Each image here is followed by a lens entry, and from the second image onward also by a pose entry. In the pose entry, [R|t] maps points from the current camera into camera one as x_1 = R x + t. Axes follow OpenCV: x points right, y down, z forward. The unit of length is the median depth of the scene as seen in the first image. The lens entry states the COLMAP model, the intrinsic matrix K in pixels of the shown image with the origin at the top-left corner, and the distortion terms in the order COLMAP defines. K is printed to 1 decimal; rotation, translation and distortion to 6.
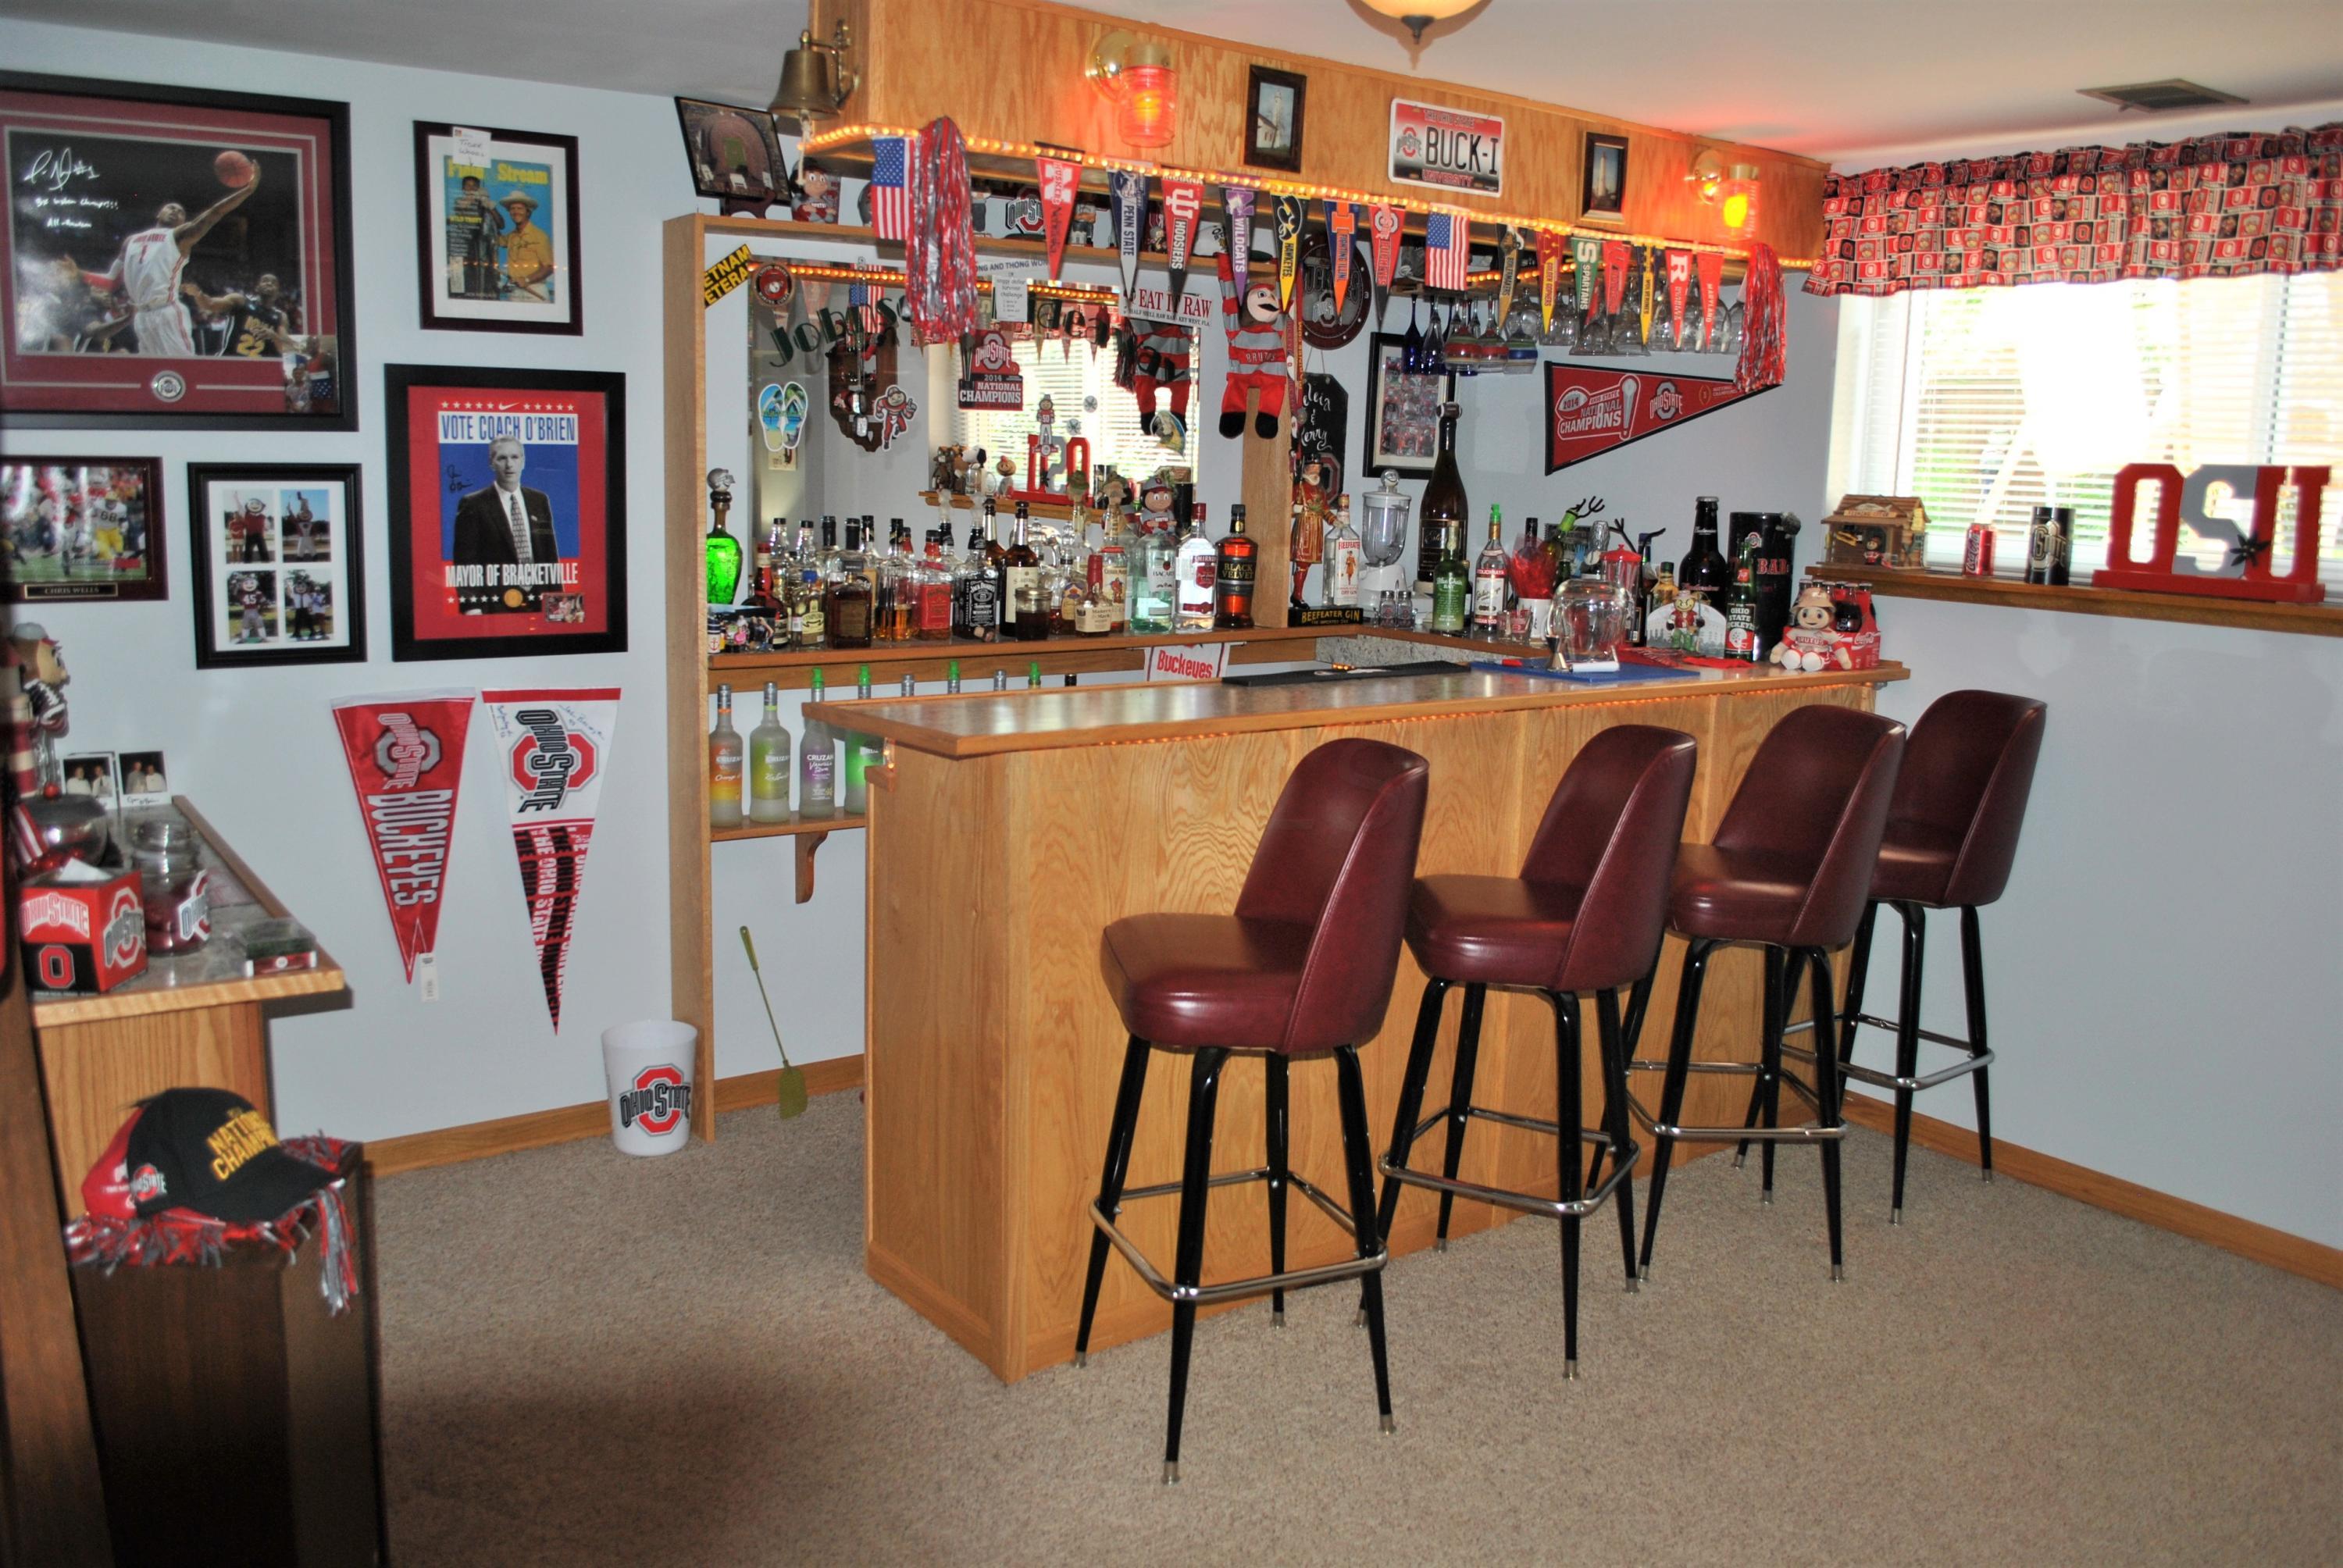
lens RADIAL K [[1864.8, 0, 1165.2], [0, 1864.8, 788.1], [0, 0, 1]] dist [-0.078089, 0.003271]
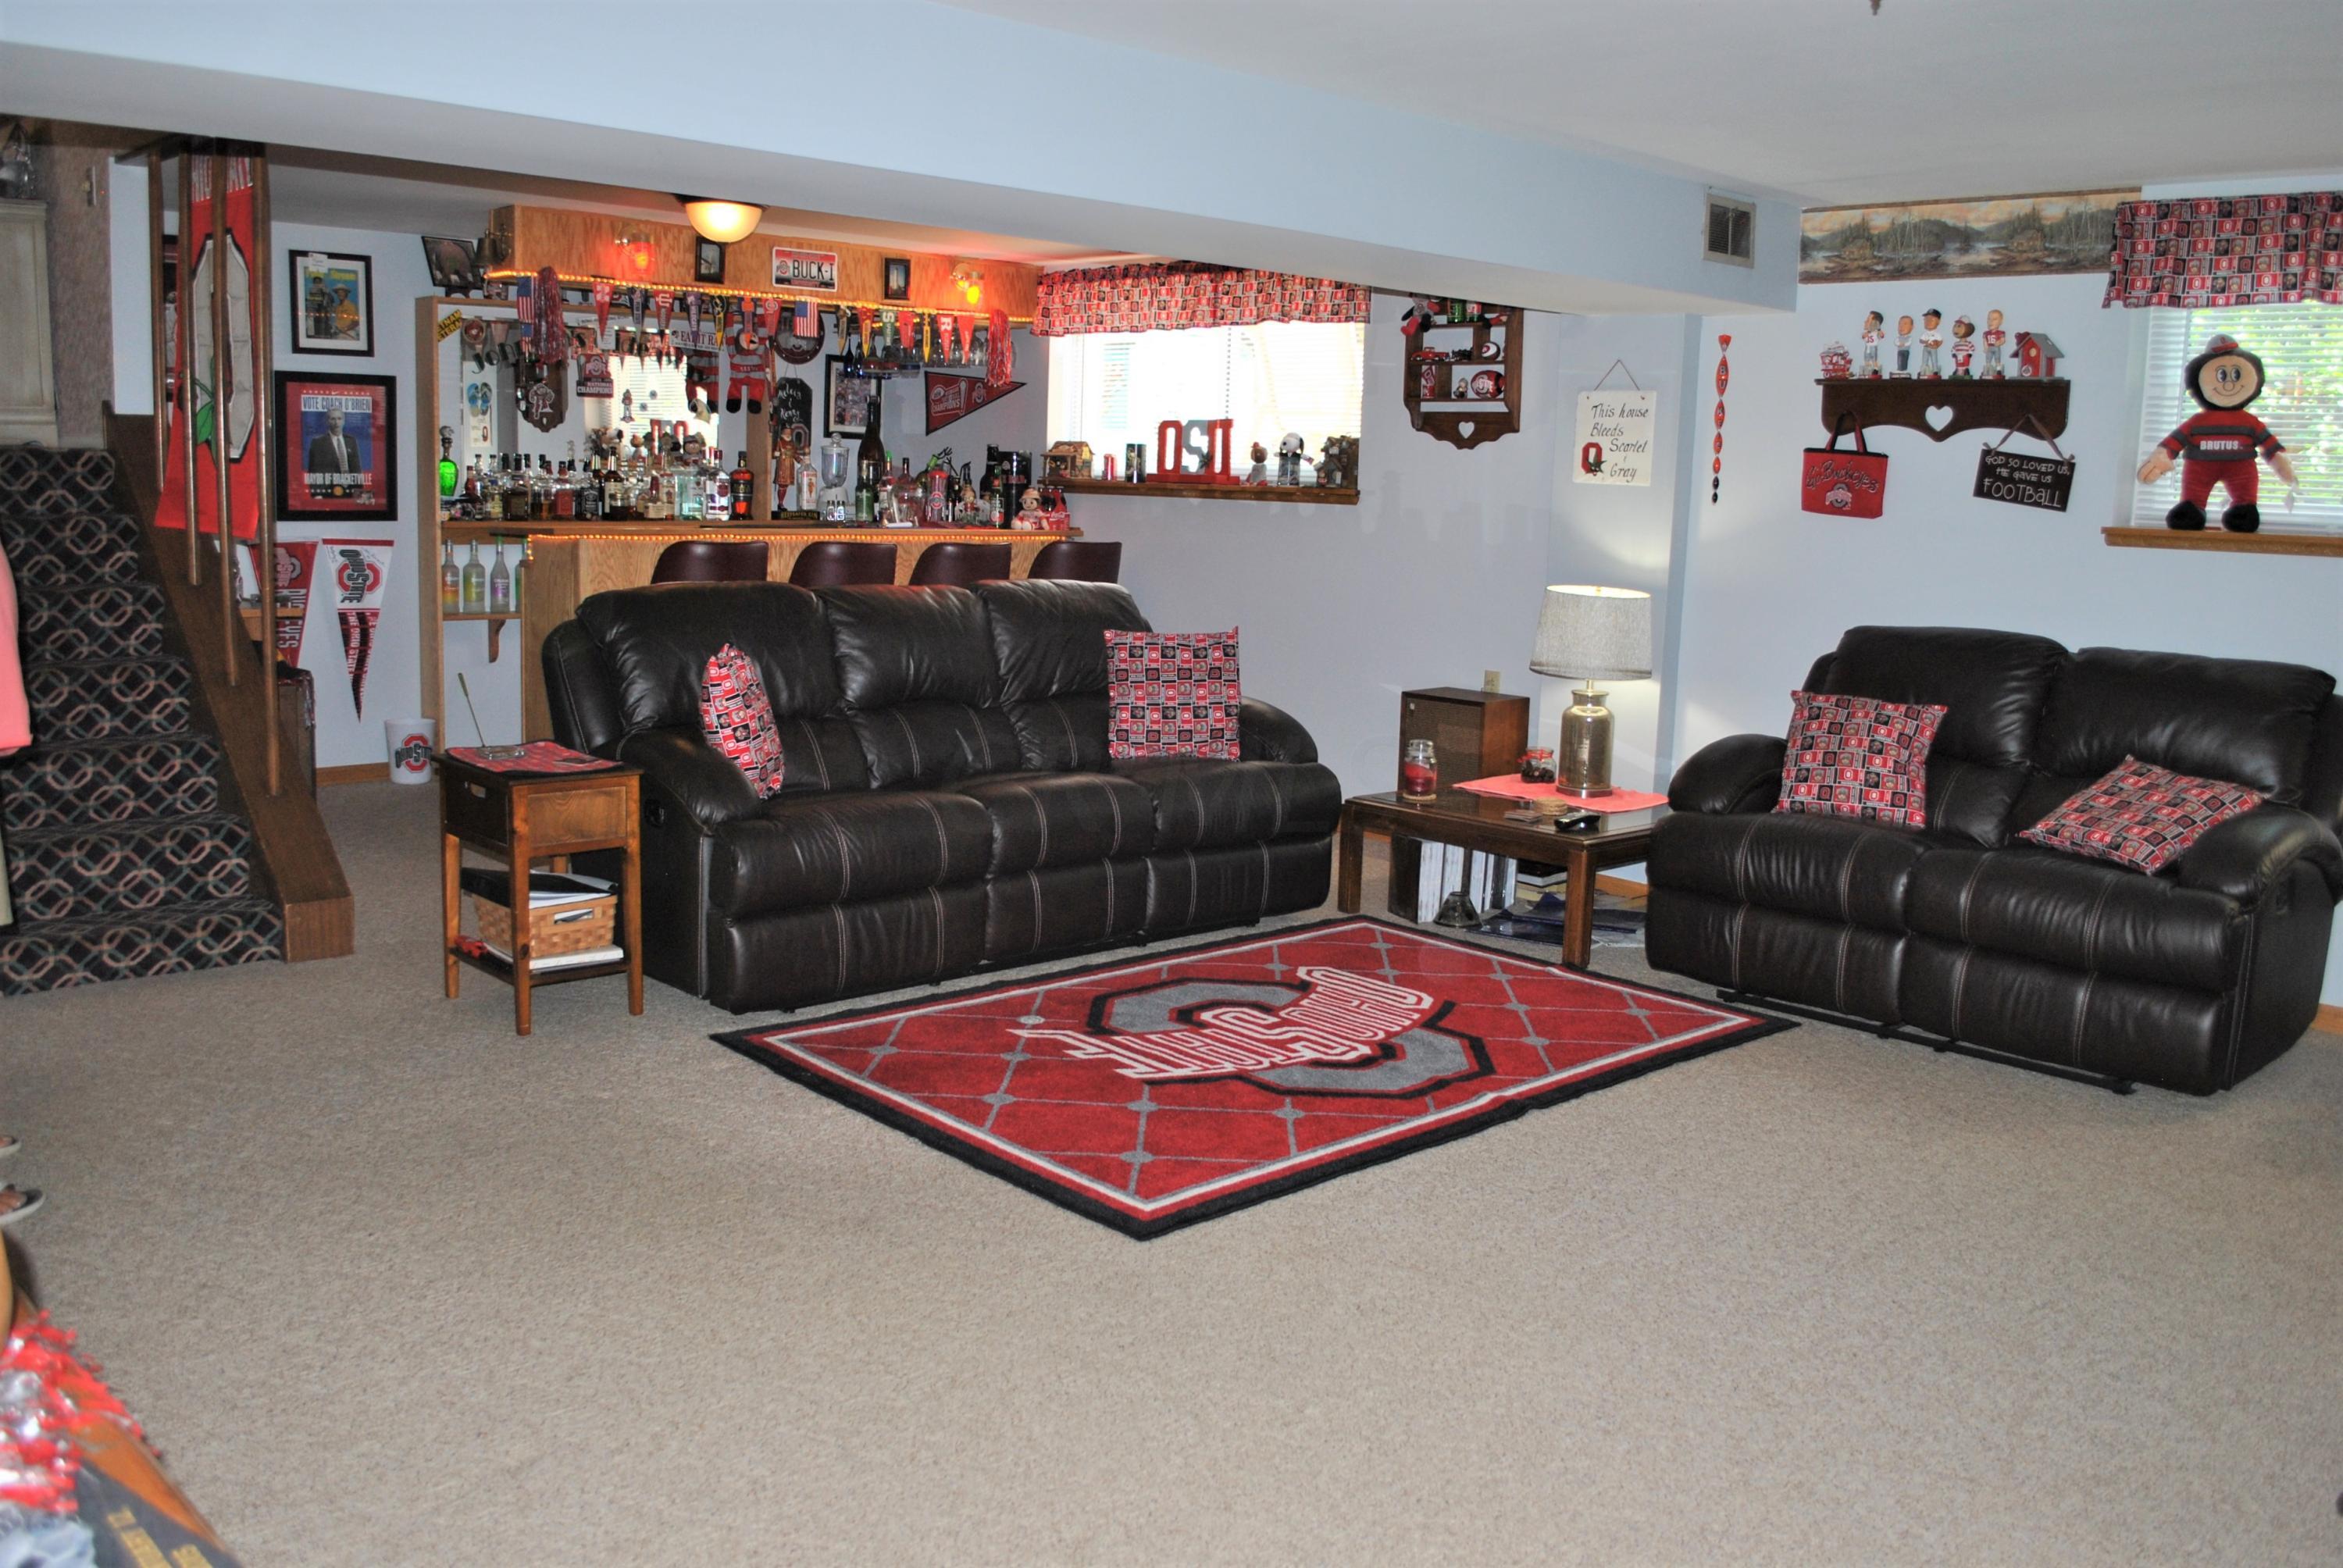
lens RADIAL K [[1904.5, 0, 1138.4], [0, 1904.5, 770.5], [0, 0, 1]] dist [-0.082836, 0.008252]
pose [[0.991526, -0.016888, 0.128806, 0.214509], [0.019092, 0.999691, -0.015898, 0.229099], [-0.128497, 0.018222, 0.991542, -1.016372]]
